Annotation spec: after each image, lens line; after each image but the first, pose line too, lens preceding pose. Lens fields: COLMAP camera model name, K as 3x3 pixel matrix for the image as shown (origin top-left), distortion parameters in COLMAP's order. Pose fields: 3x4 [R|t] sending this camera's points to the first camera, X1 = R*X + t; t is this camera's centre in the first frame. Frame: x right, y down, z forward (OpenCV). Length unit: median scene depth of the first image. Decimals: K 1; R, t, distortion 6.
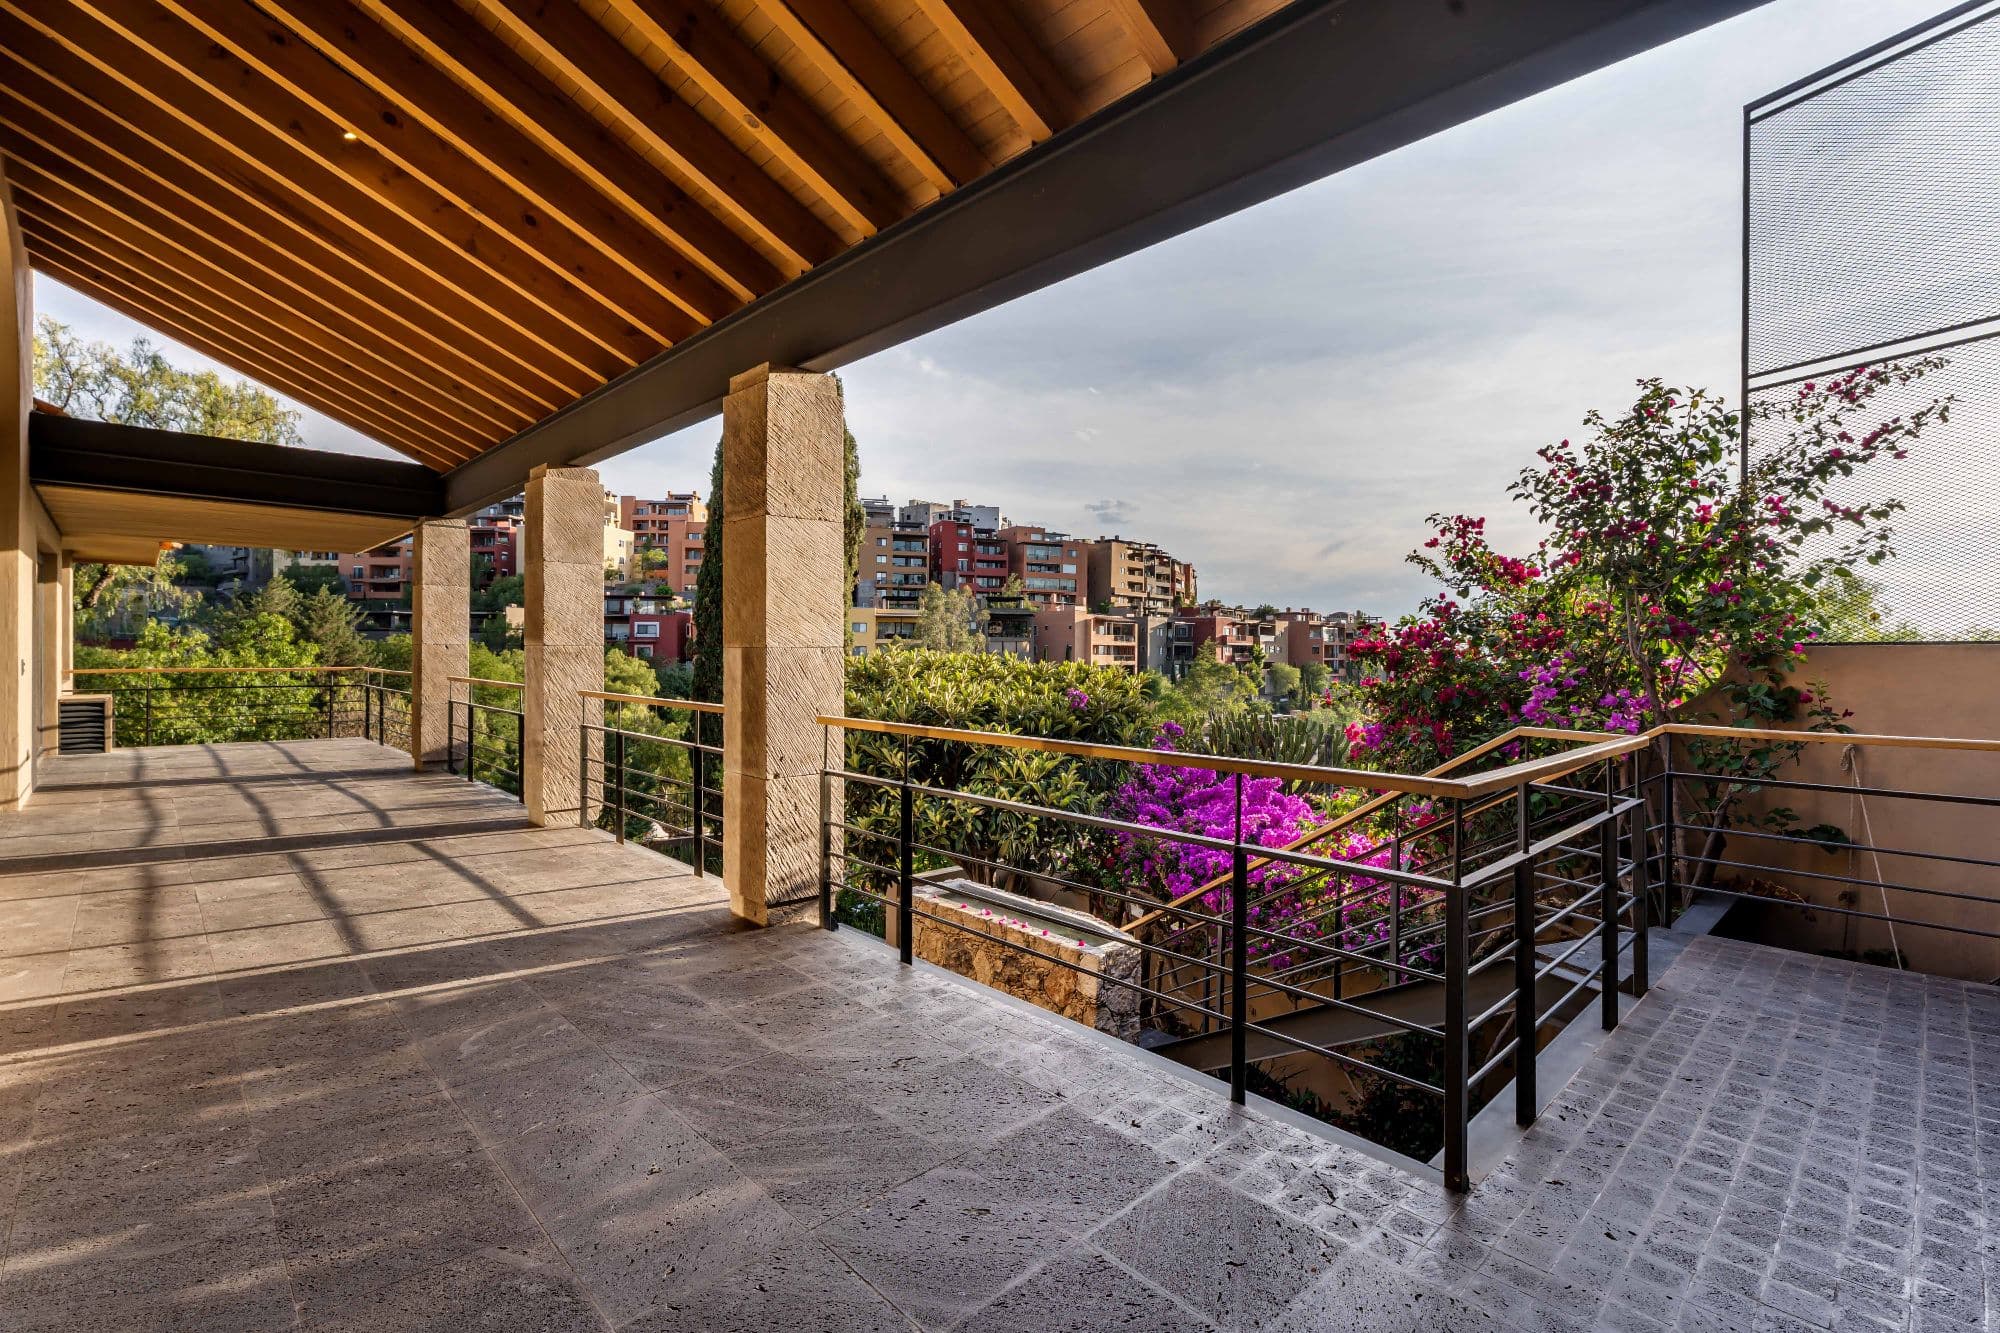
lens RADIAL K [[918.0, 0, 996.8], [0, 918.0, 675.5], [0, 0, 1]] dist [0.003173, -0.000448]
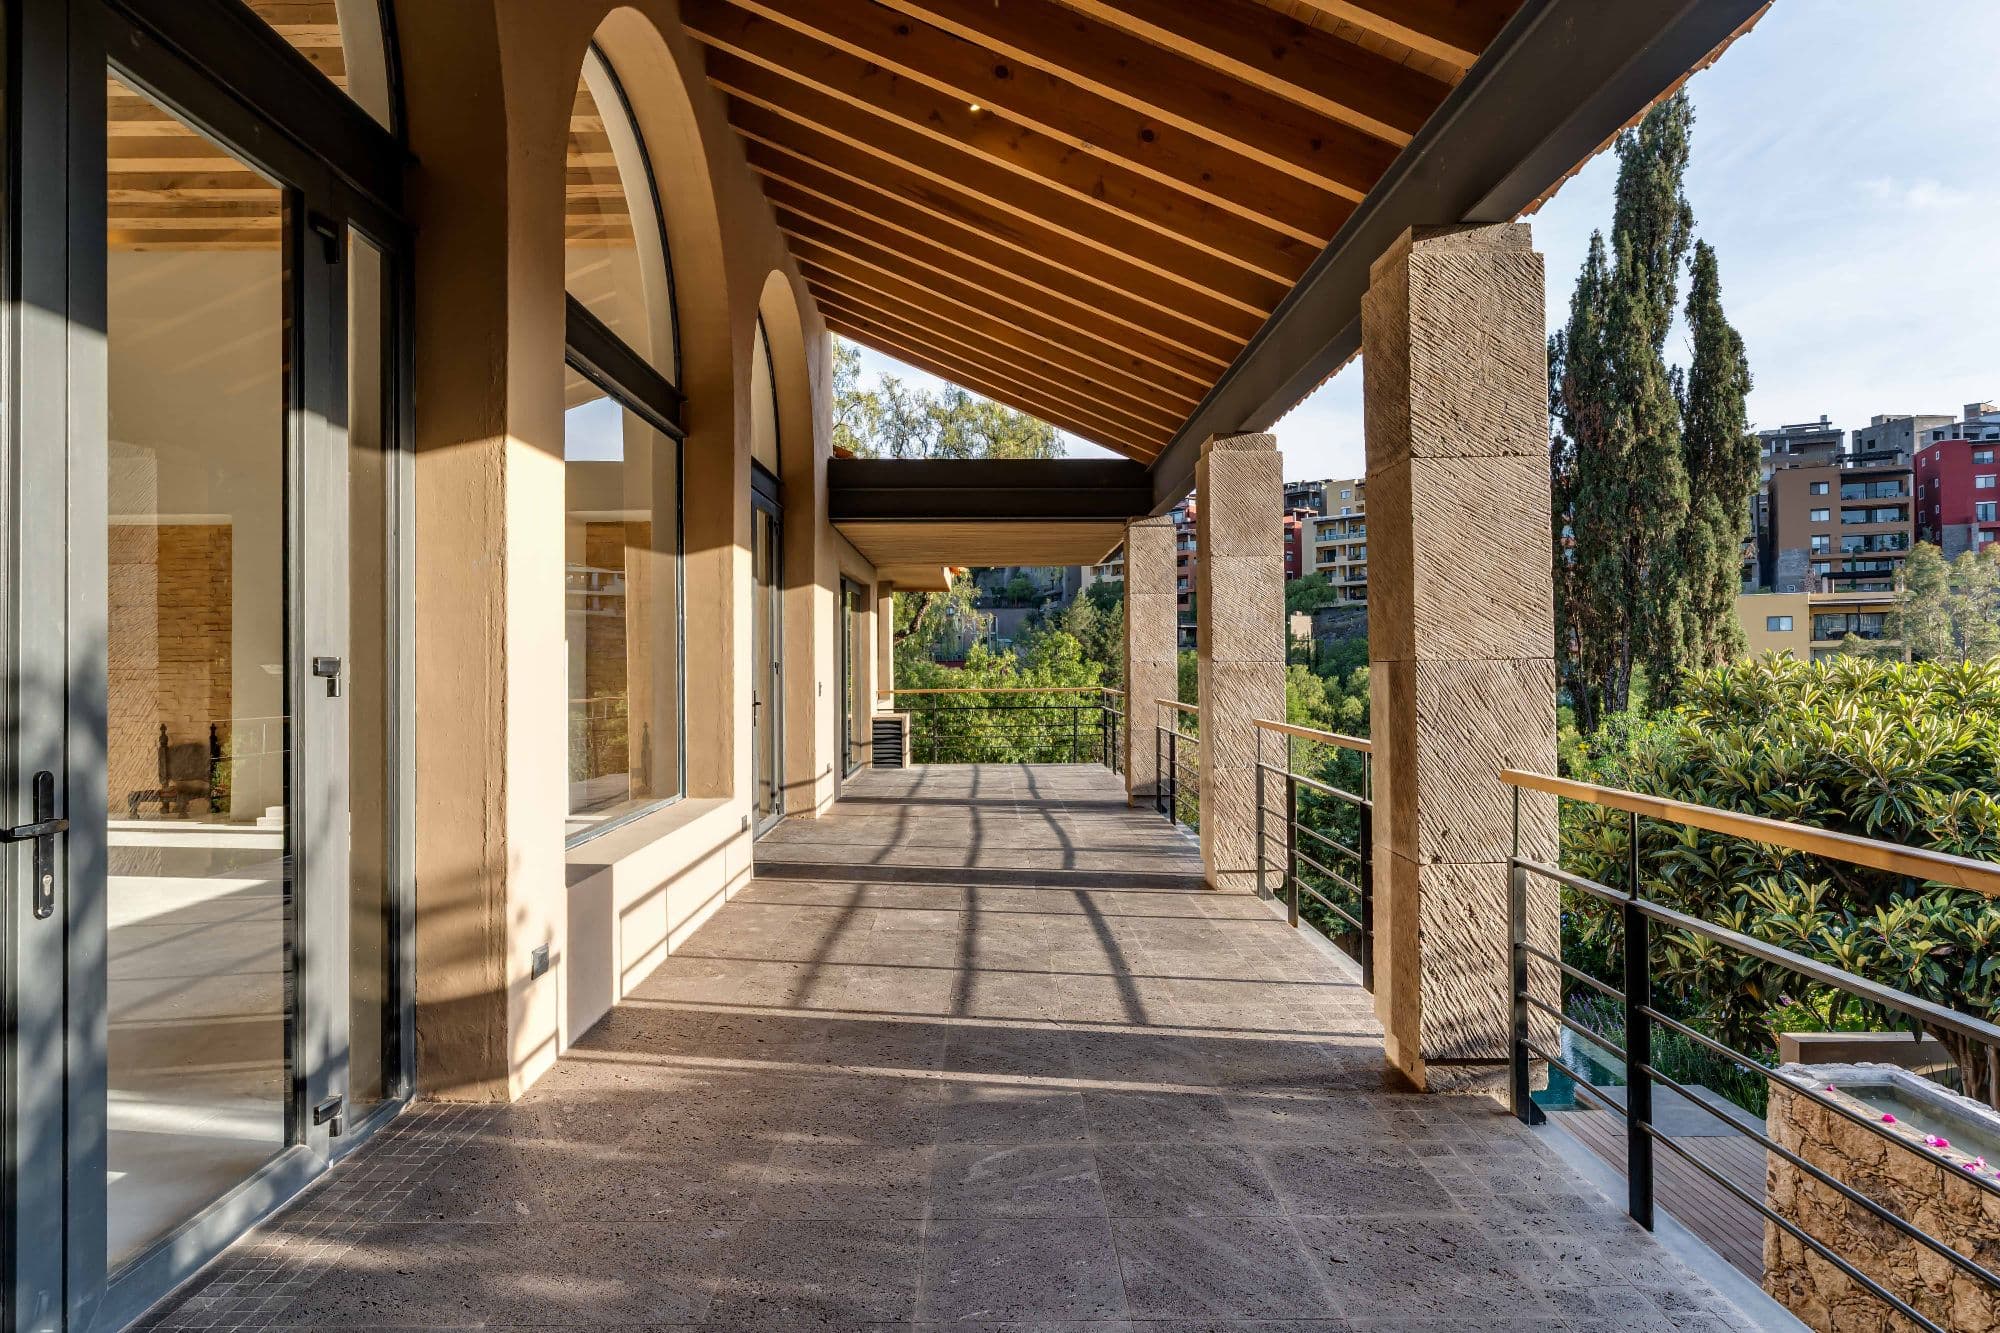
lens RADIAL K [[1170.6, 0, 998.9], [0, 1170.6, 659.3], [0, 0, 1]] dist [-0.014959, 0.003477]
pose [[0.726663, -0.017605, -0.686769, 0.069730], [-0.003787, 0.999554, -0.029630, -0.003985], [0.686984, 0.024132, 0.726272, 0.133108]]
